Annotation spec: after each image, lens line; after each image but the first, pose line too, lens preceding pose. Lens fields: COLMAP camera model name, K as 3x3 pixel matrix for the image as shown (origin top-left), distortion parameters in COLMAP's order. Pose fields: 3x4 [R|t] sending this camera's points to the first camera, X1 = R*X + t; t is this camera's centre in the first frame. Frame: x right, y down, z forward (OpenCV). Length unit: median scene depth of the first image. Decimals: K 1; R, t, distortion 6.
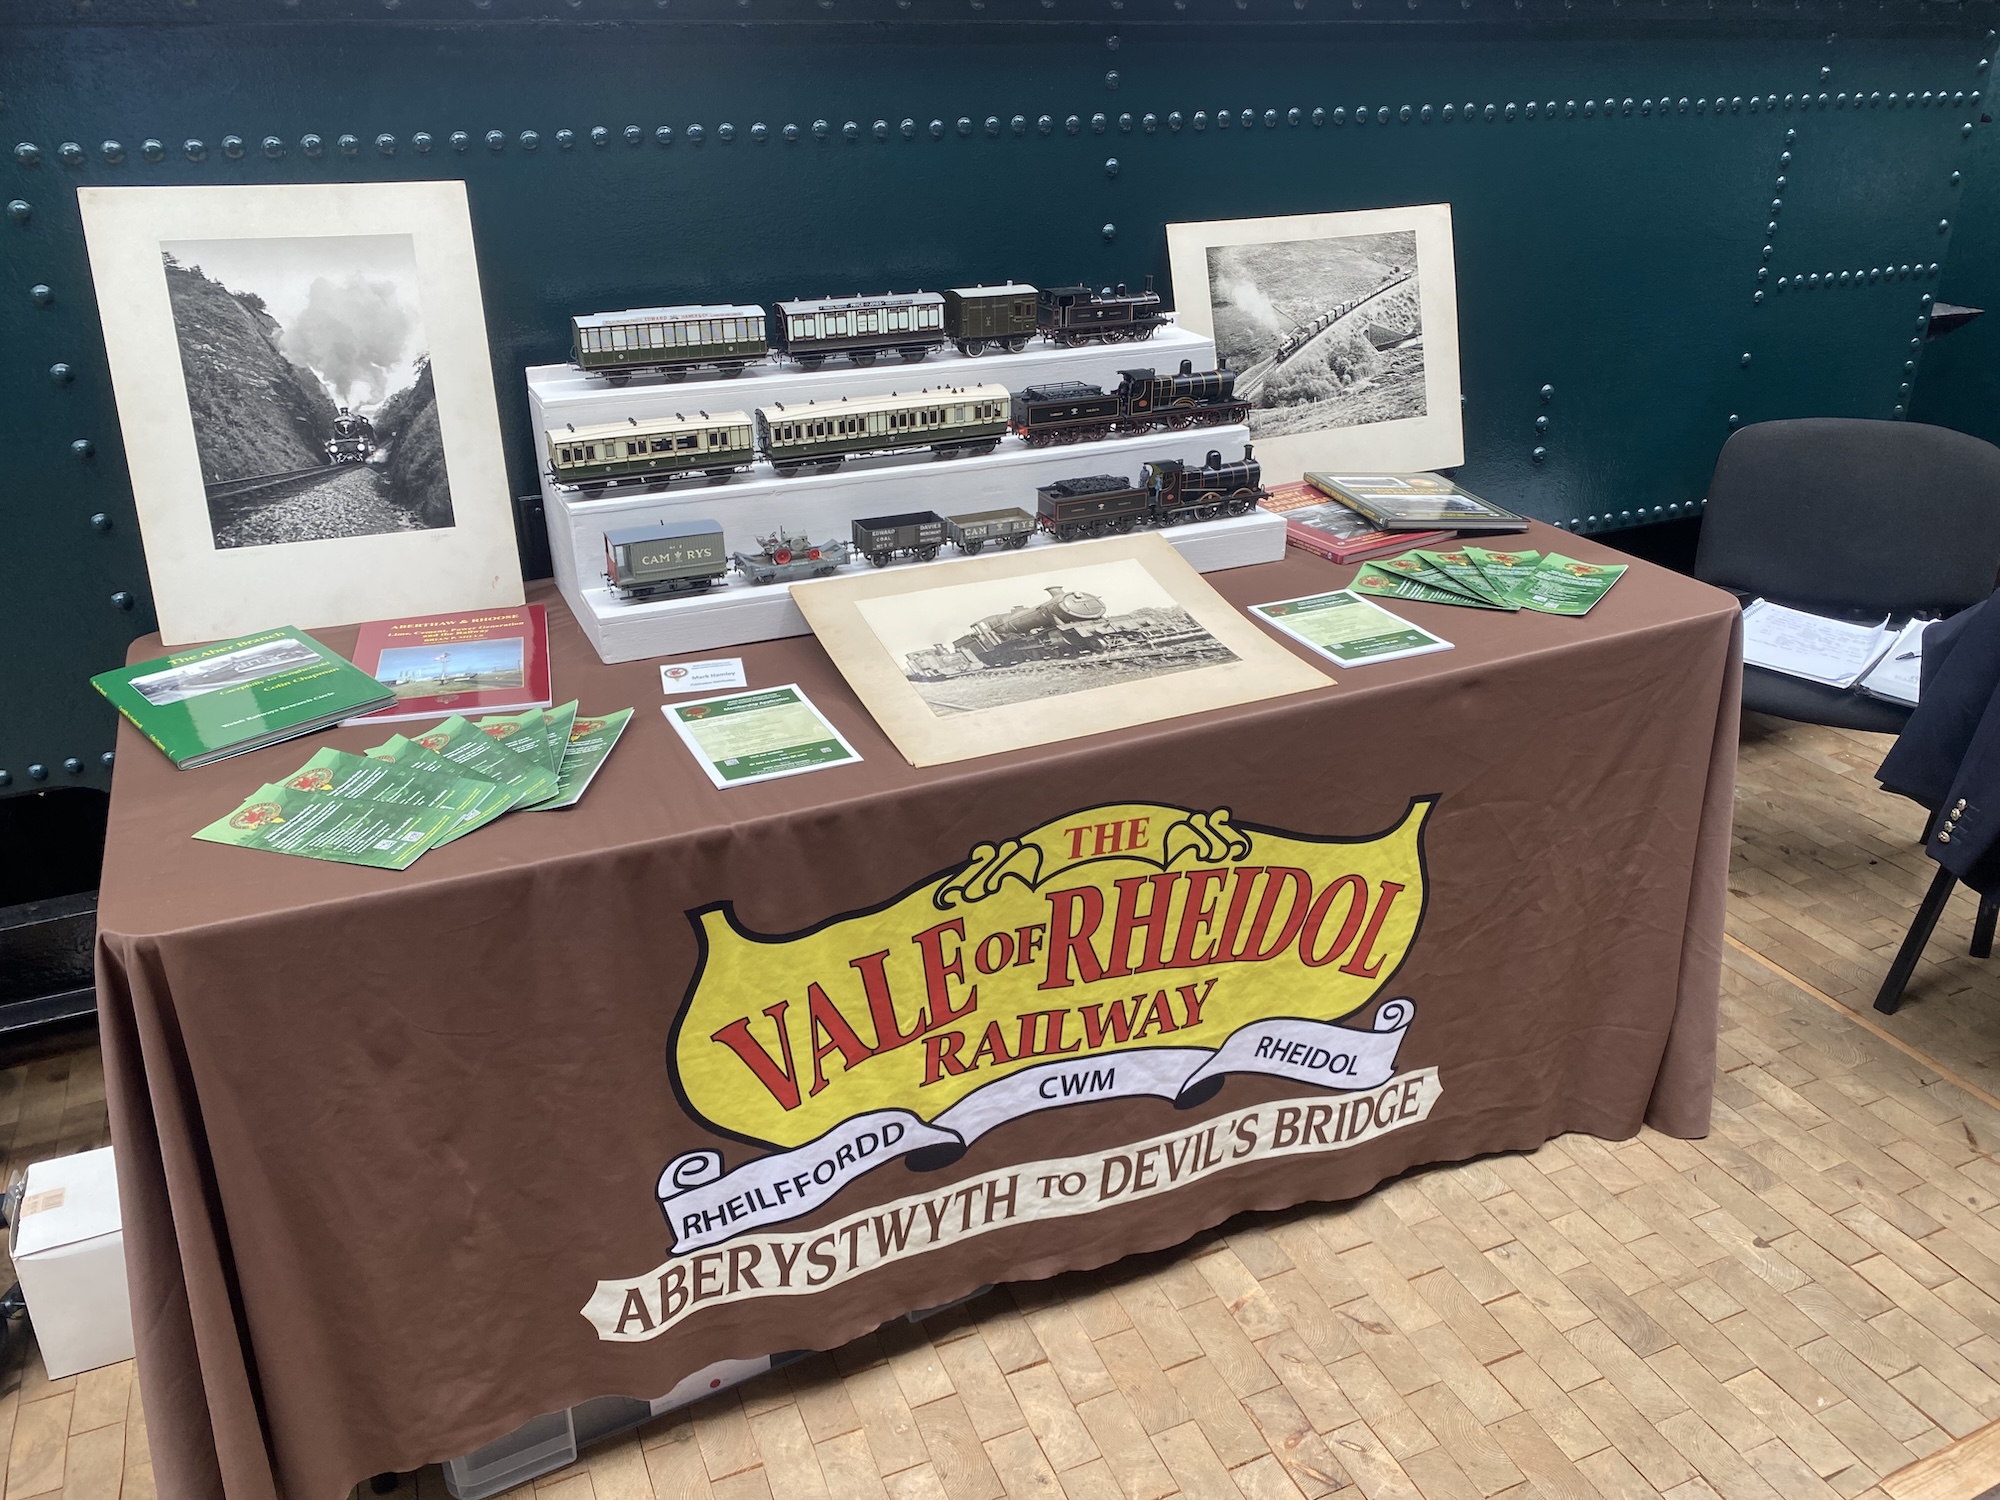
lens RADIAL K [[1478.1, 0, 1000.0], [0, 1478.1, 750.0], [0, 0, 1]] dist [0.113956, -0.168807]
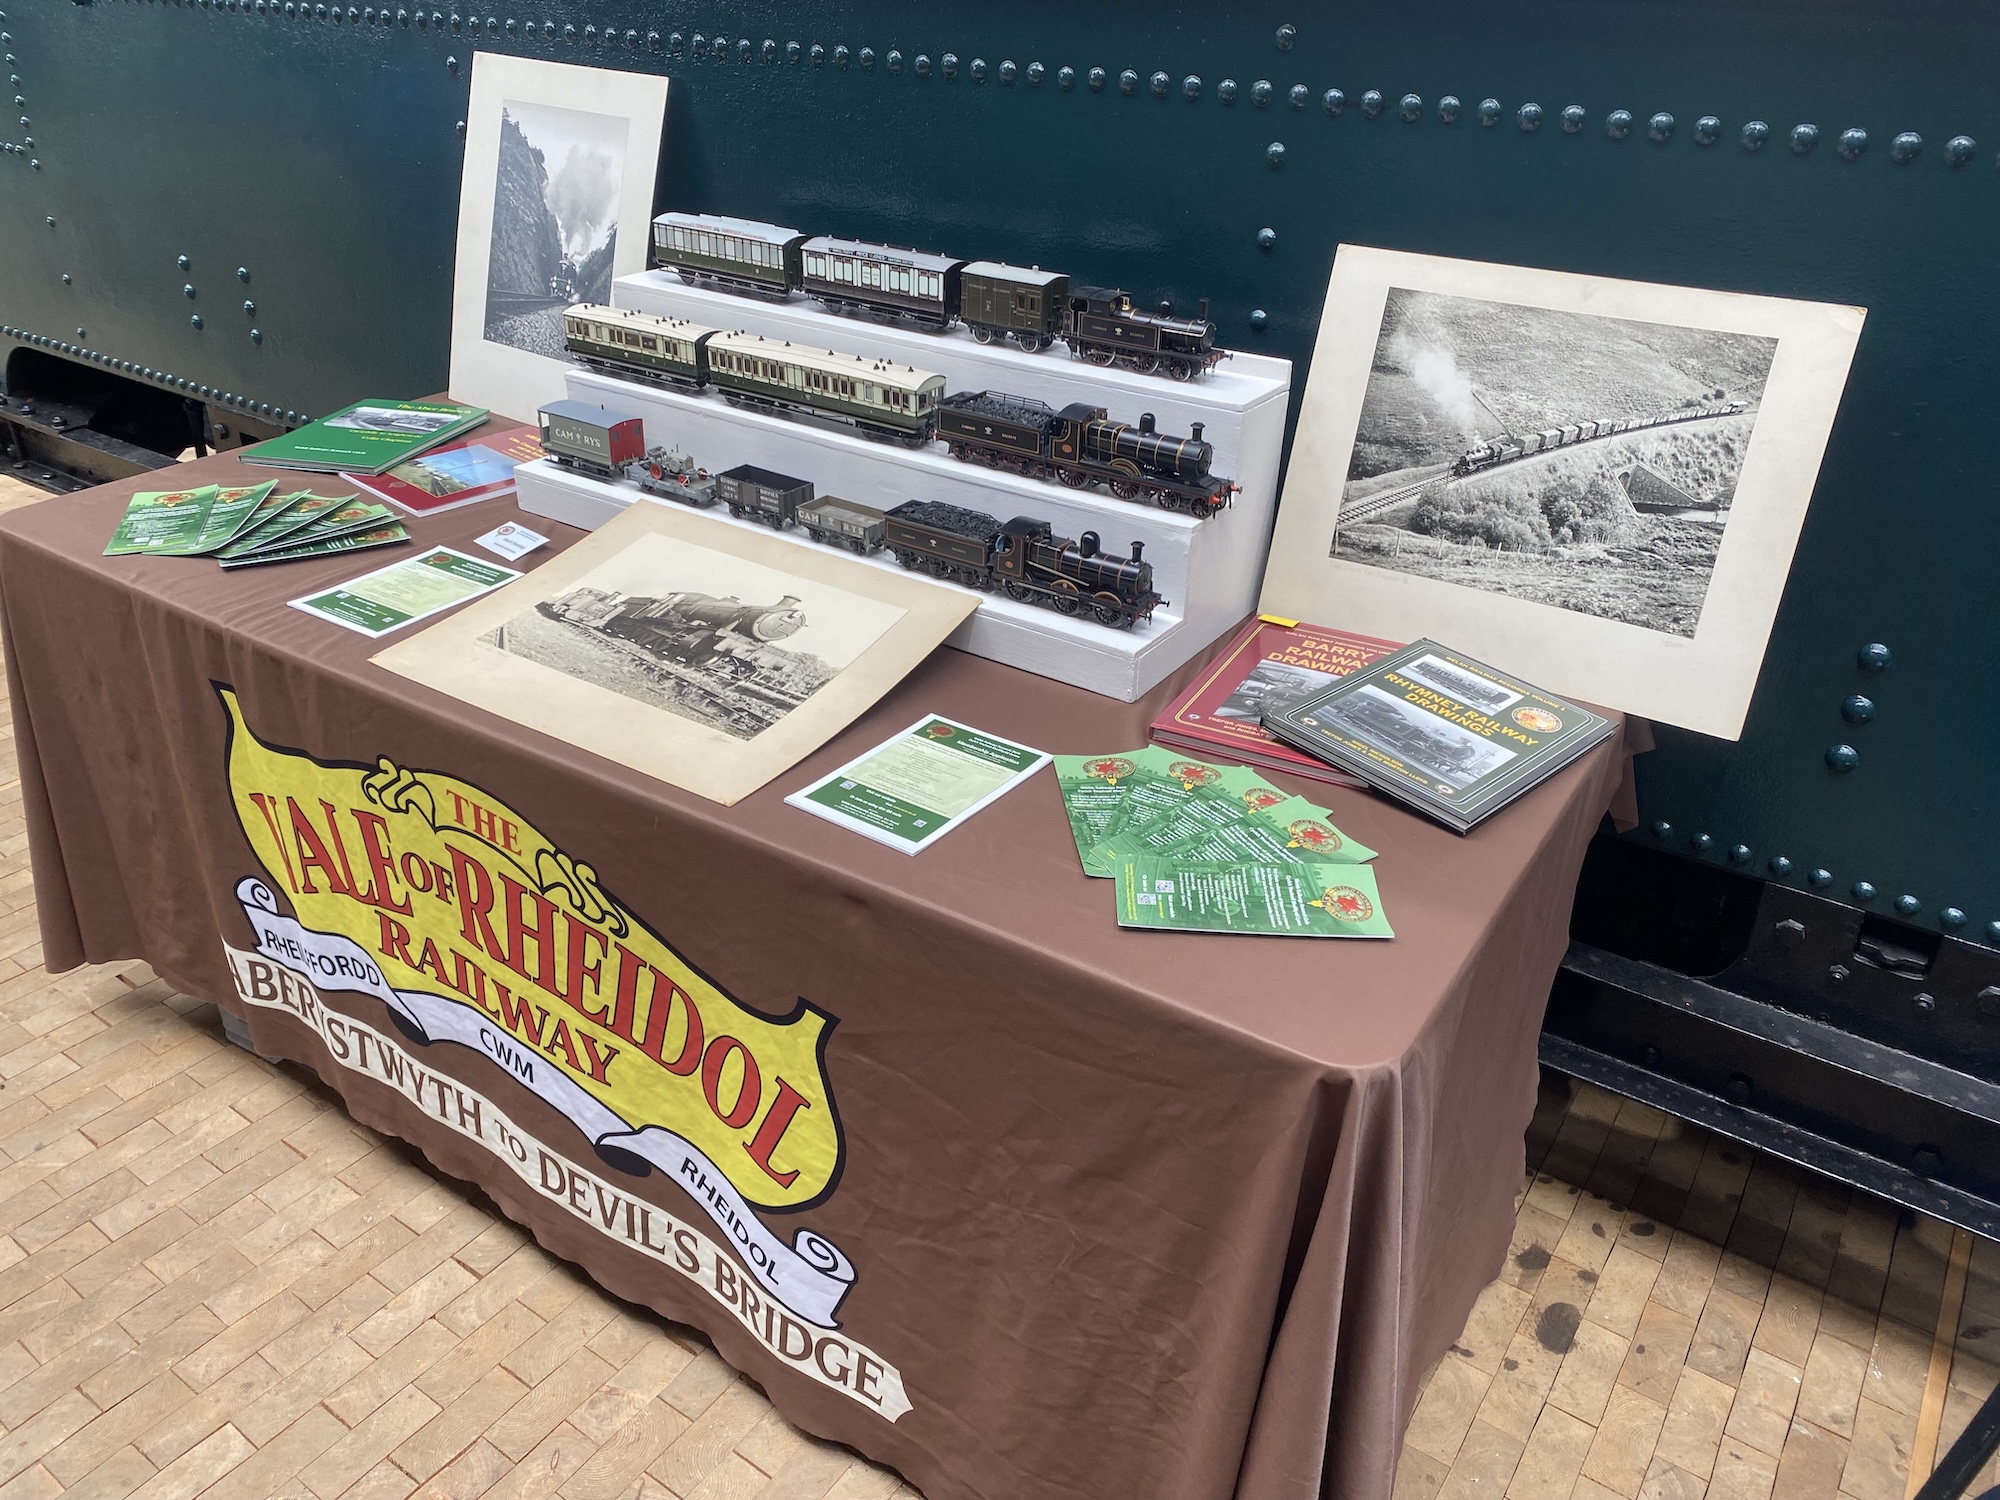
lens RADIAL K [[1478.1, 0, 1000.0], [0, 1478.1, 750.0], [0, 0, 1]] dist [0.113956, -0.168807]
pose [[0.537470, 0.427287, -0.727016, 0.771988], [-0.390153, 0.890303, 0.234822, -0.279818], [0.747601, 0.157437, 0.645218, 0.520035]]
